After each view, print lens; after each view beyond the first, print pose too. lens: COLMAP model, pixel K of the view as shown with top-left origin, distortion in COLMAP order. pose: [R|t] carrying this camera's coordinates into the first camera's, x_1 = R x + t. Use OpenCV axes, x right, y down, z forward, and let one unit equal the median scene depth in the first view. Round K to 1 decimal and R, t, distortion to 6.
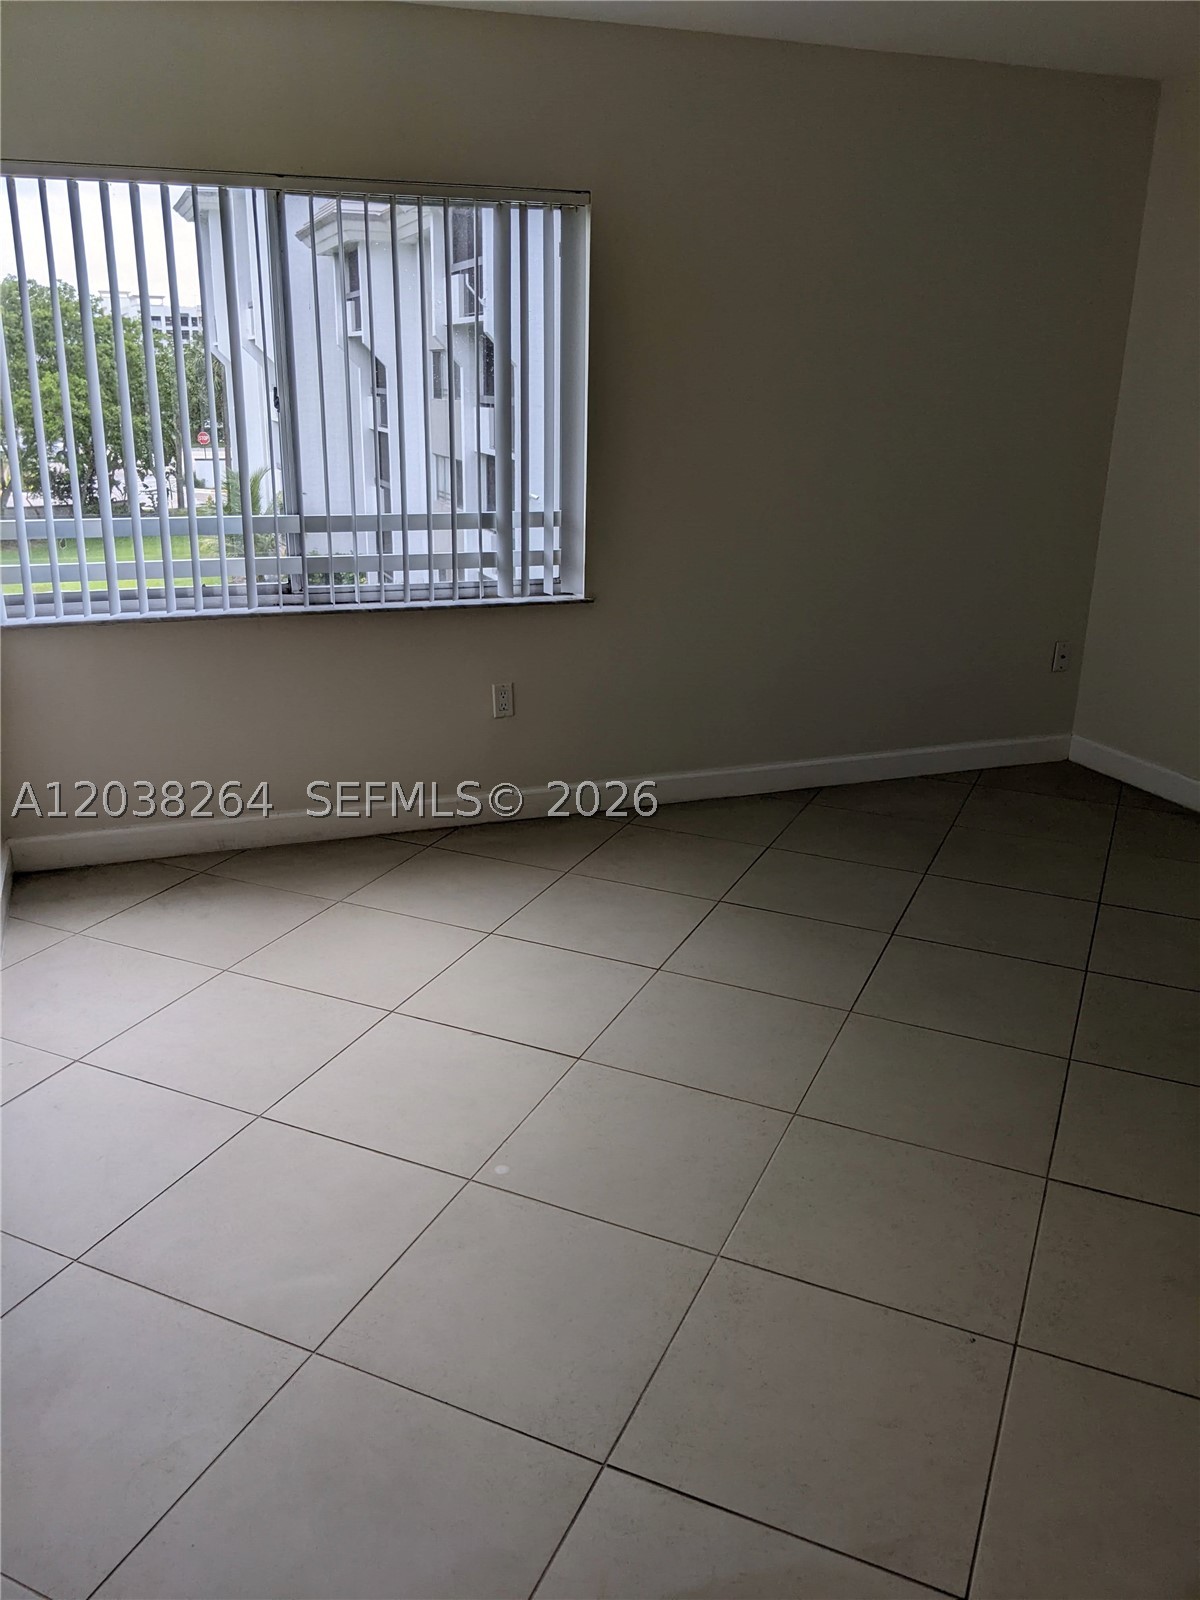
lens RADIAL K [[1270.4, 0, 609.6], [0, 1270.4, 794.0], [0, 0, 1]] dist [0.096788, -0.196952]
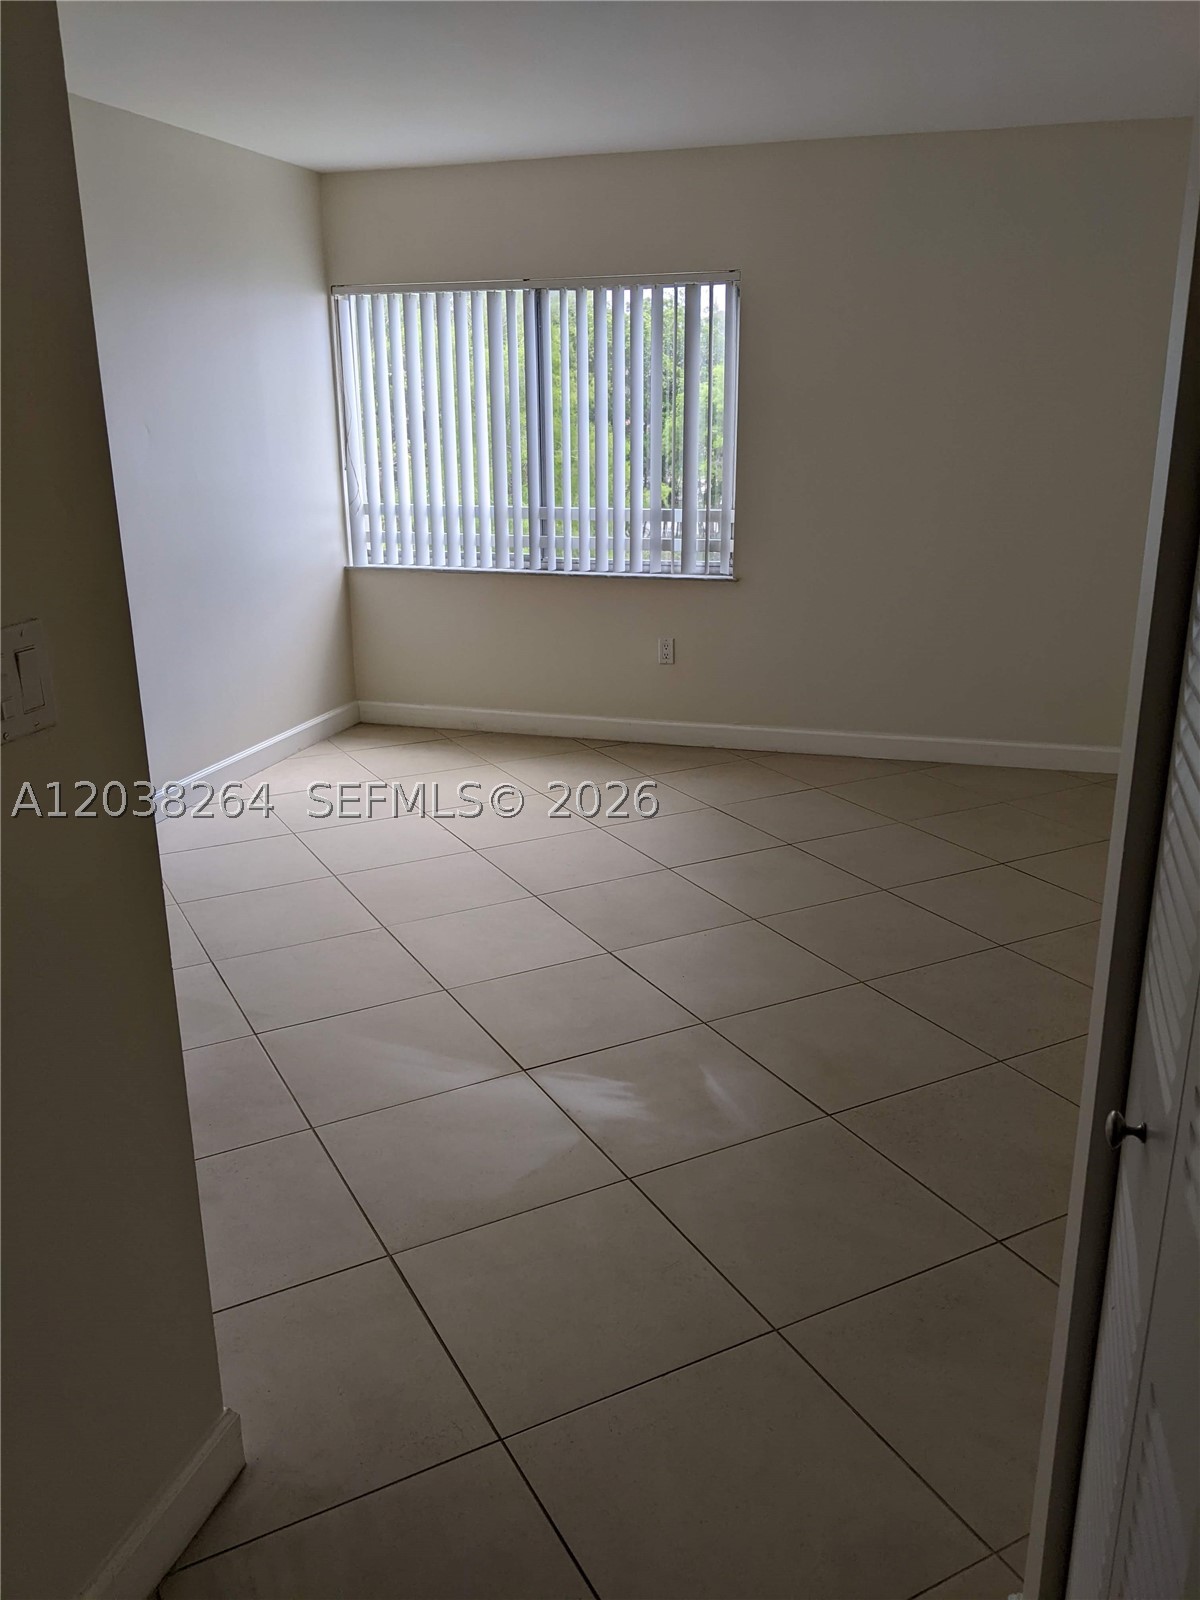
lens RADIAL K [[1270.4, 0, 609.6], [0, 1270.4, 794.0], [0, 0, 1]] dist [0.096788, -0.196952]
pose [[0.795796, 0.175020, -0.579721, 0.671133], [-0.162825, 0.983911, 0.073533, -0.014457], [0.583263, 0.035876, 0.811491, -0.117995]]
